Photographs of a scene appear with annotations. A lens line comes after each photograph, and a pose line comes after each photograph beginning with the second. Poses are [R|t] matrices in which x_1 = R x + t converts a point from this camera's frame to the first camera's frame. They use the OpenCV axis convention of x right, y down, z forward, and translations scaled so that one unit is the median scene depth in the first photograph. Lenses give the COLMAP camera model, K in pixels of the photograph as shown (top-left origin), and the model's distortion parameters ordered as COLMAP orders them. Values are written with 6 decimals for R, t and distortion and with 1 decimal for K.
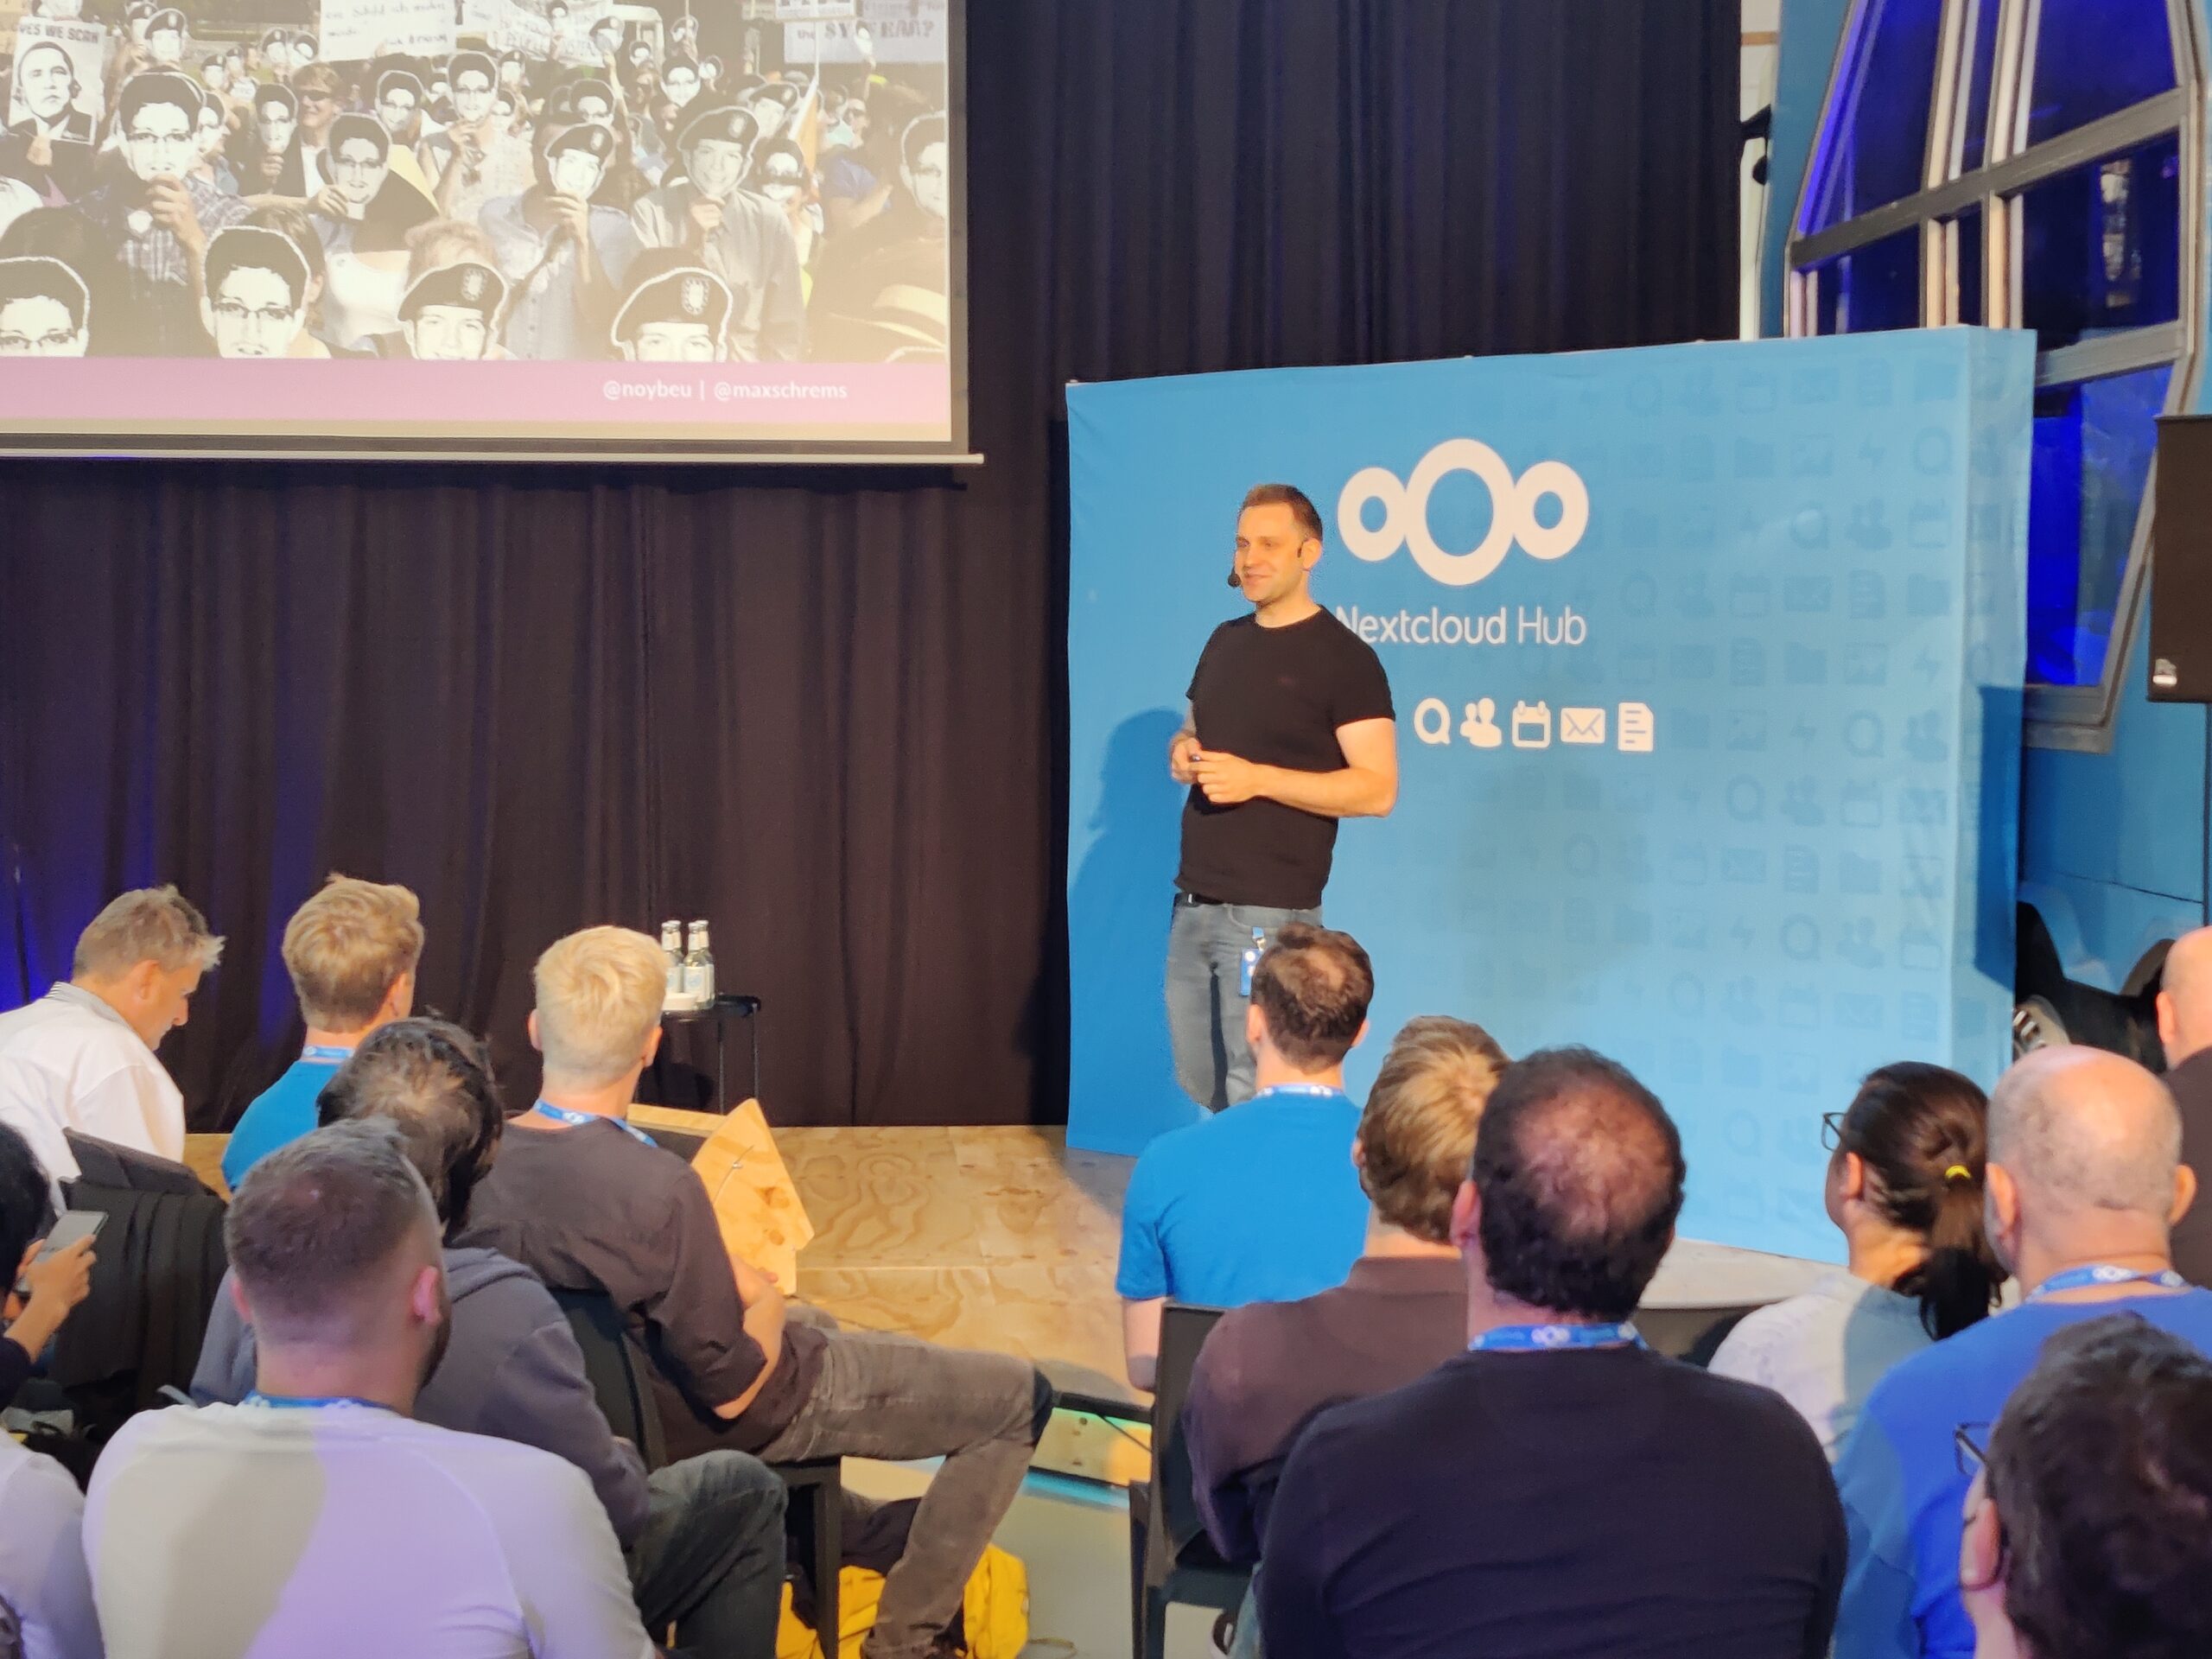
lens RADIAL K [[3708.9, 0, 1115.5], [0, 3708.9, 872.6], [0, 0, 1]] dist [0.068377, 0.000000]
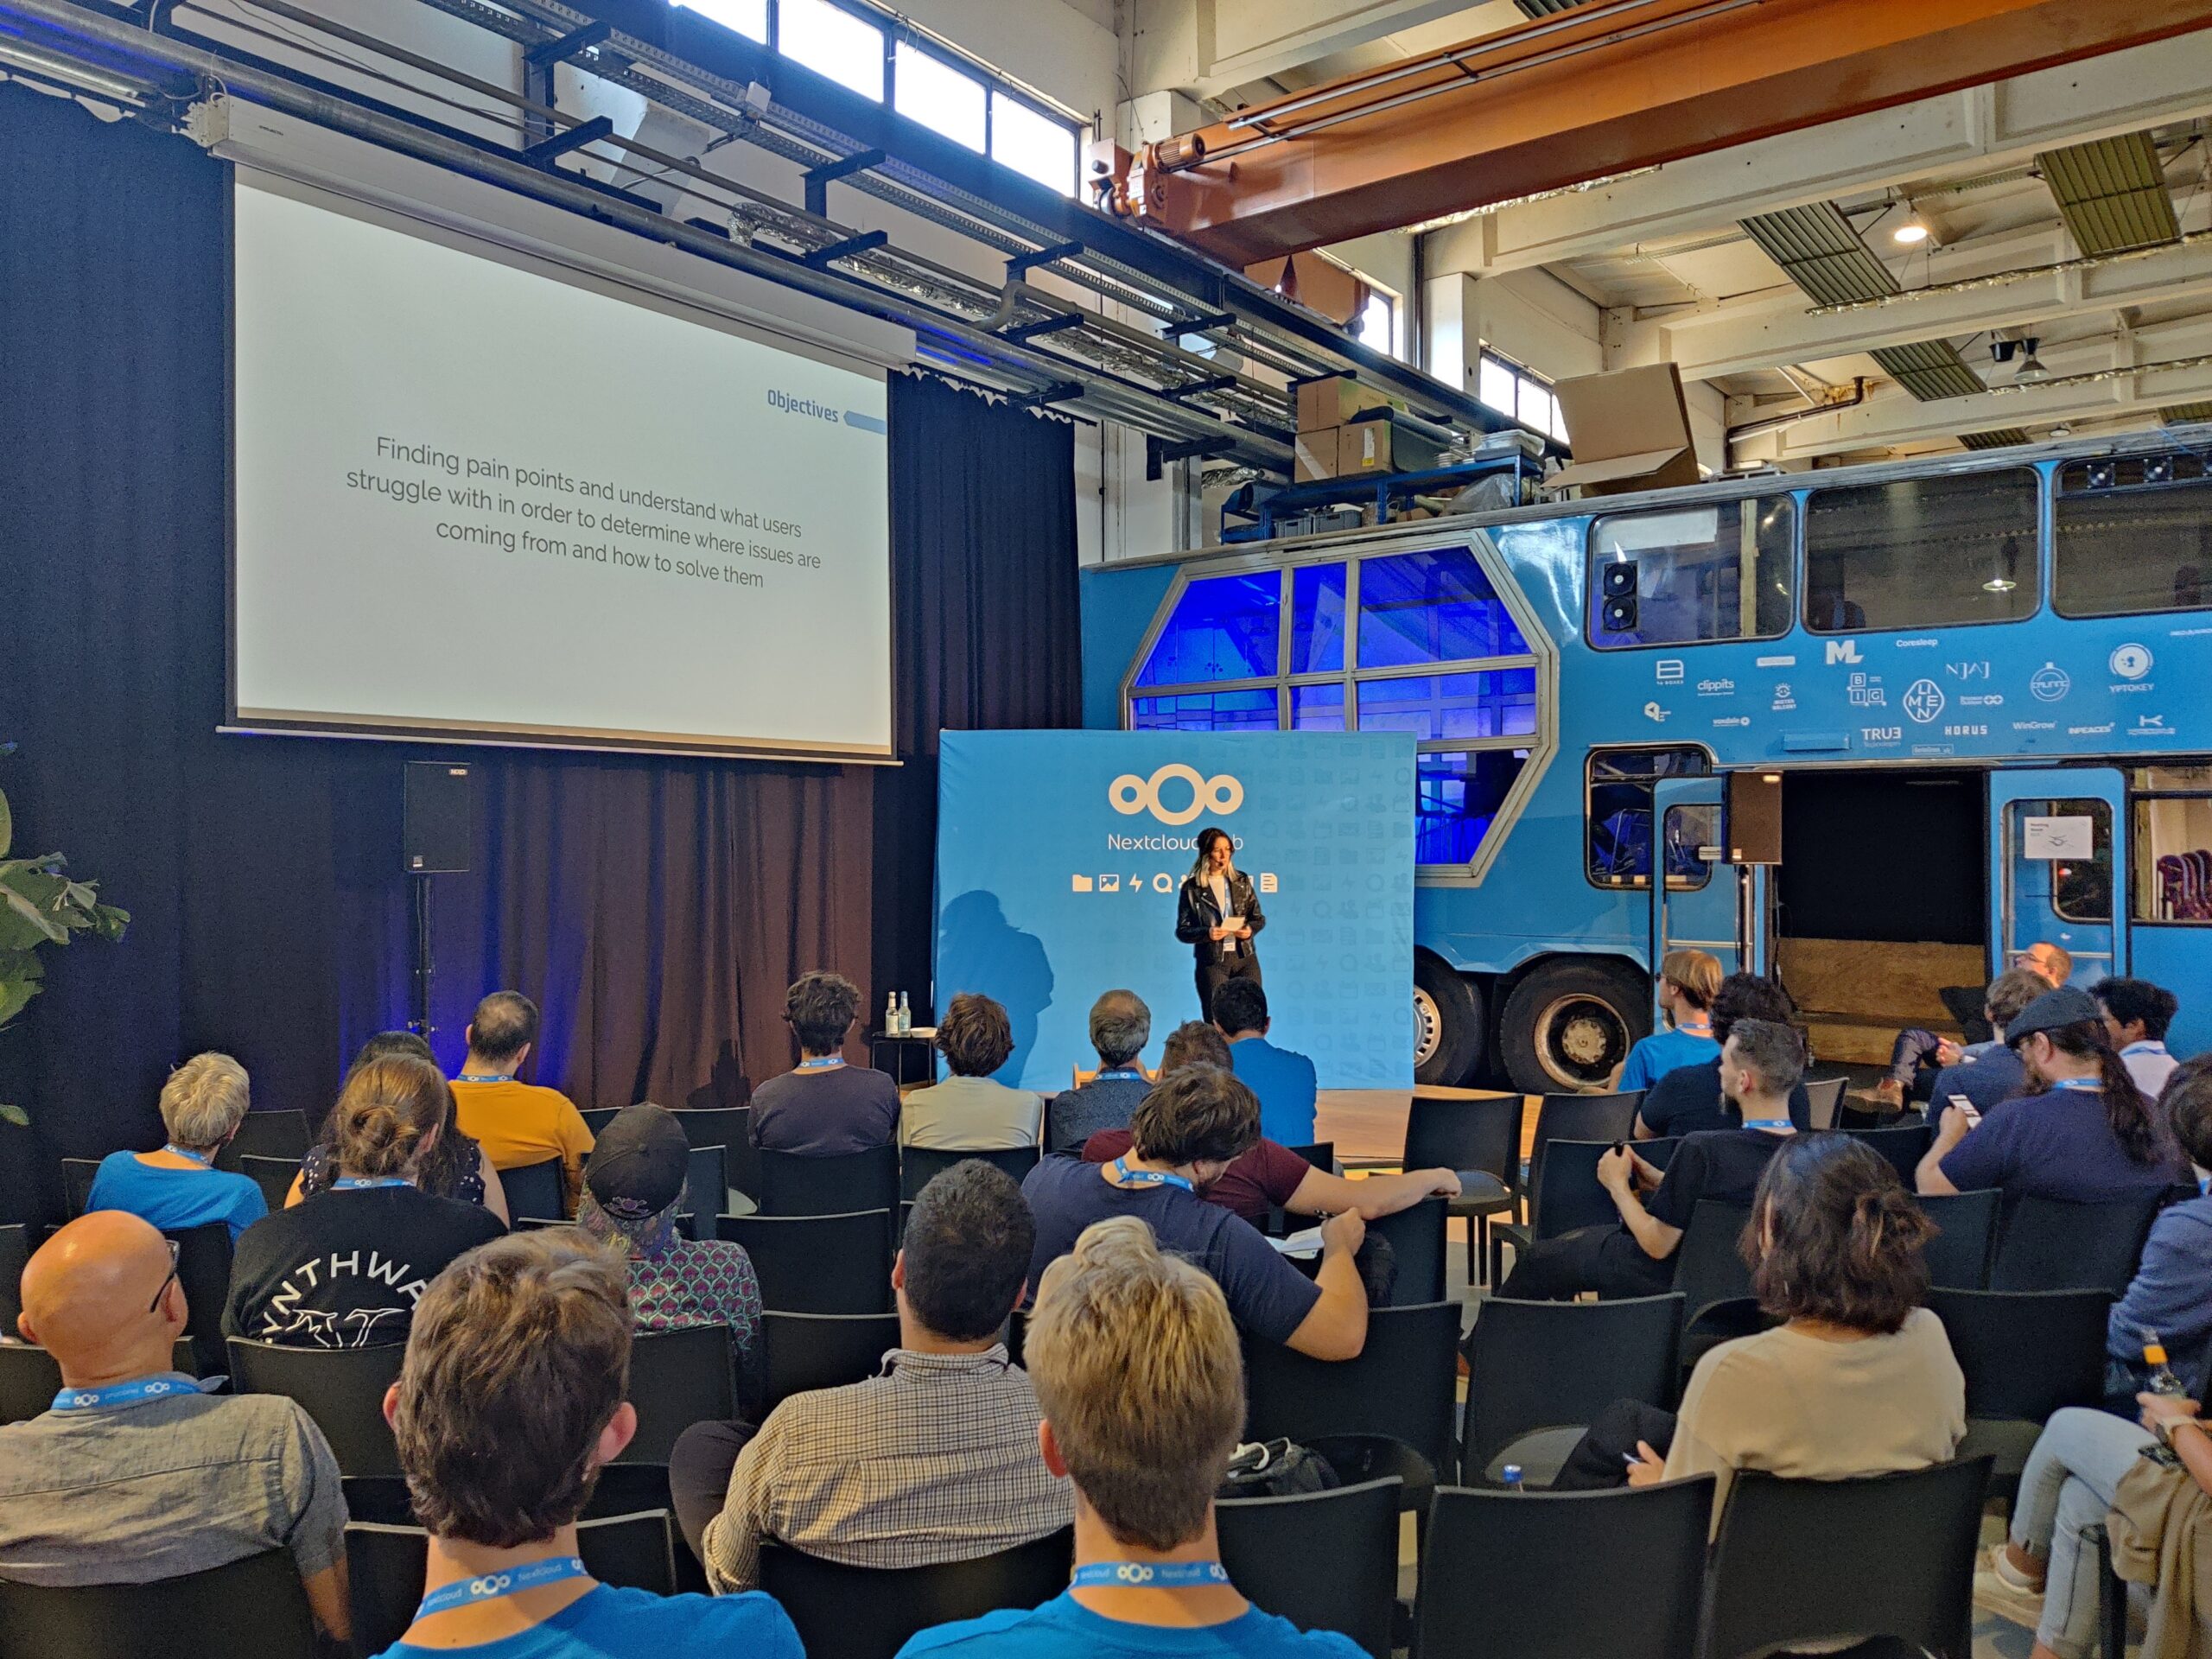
lens RADIAL K [[1709.1, 0, 1113.4], [0, 1709.1, 852.7], [0, 0, 1]] dist [0.009503, -0.026804]
pose [[0.652202, -0.007526, 0.758008, -0.816289], [0.055852, 0.997710, -0.038150, -0.022606], [-0.755985, 0.067218, 0.651129, 0.354298]]
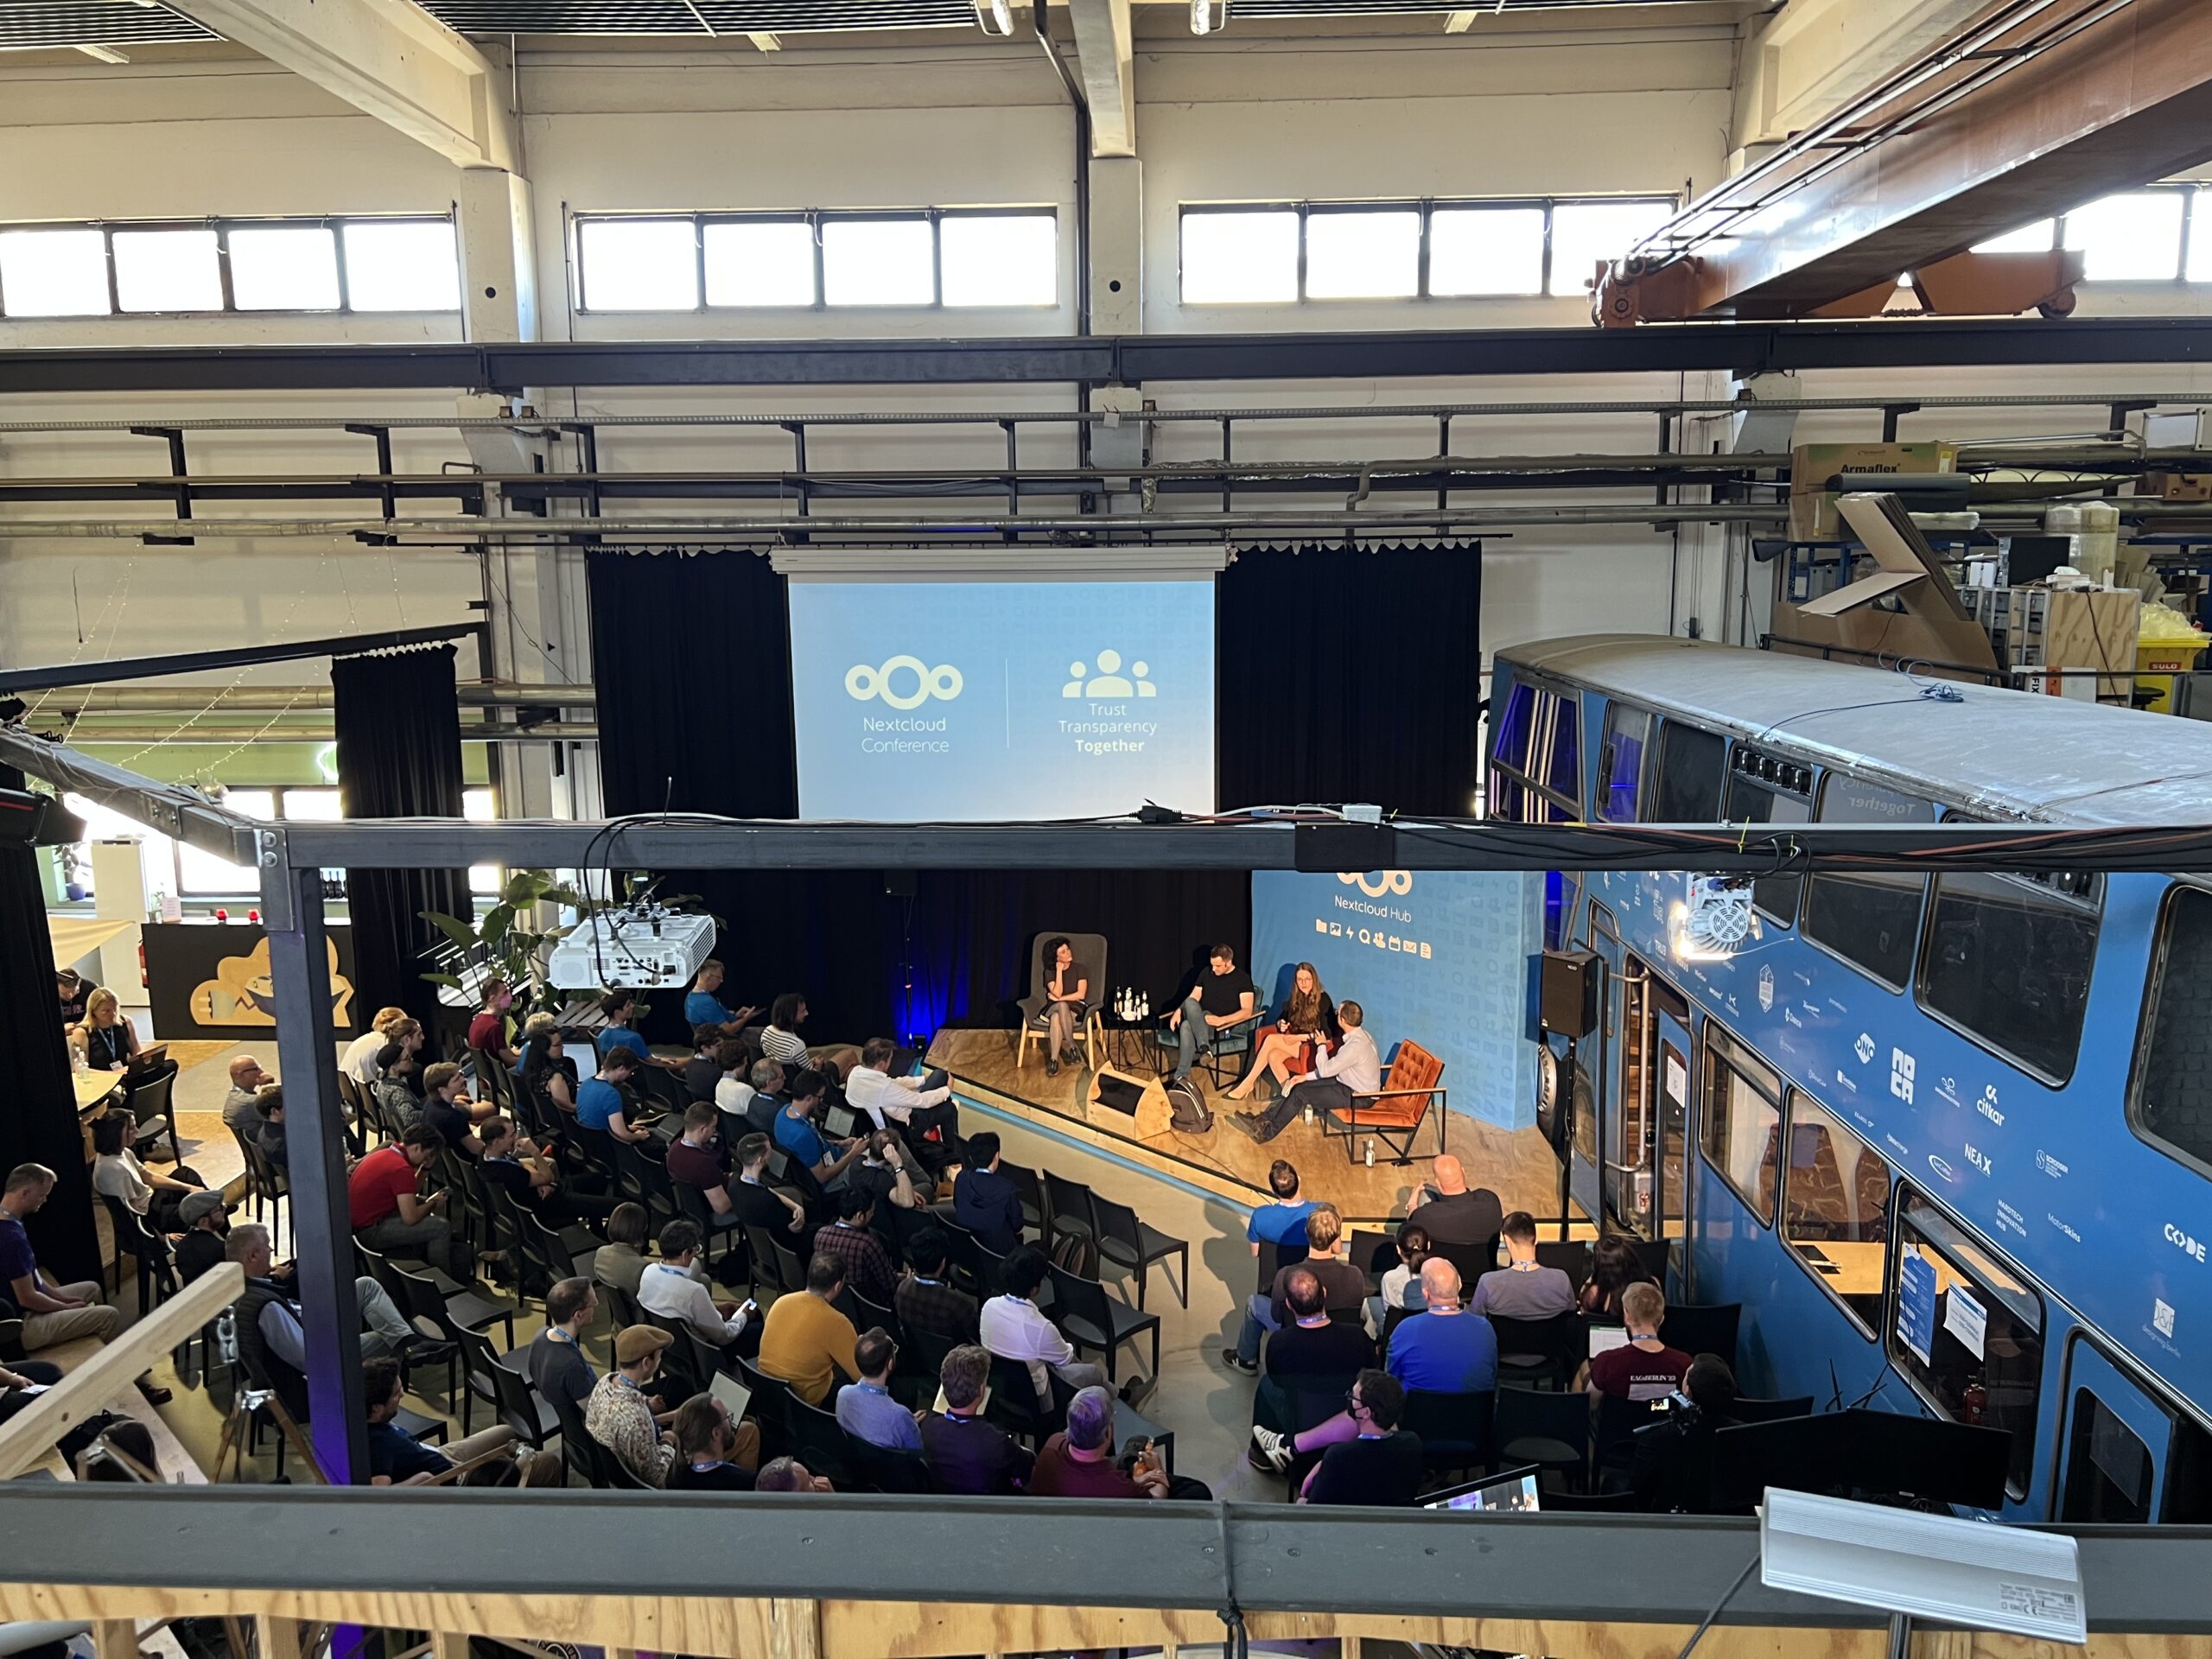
lens RADIAL K [[1704.1, 0, 1059.0], [0, 1704.1, 826.6], [0, 0, 1]] dist [0.069778, -0.001629]
pose [[0.991230, 0.008081, -0.131901, 0.018859], [0.004878, 0.995211, 0.097631, -0.307943], [0.132058, -0.097418, 0.986443, -0.534579]]
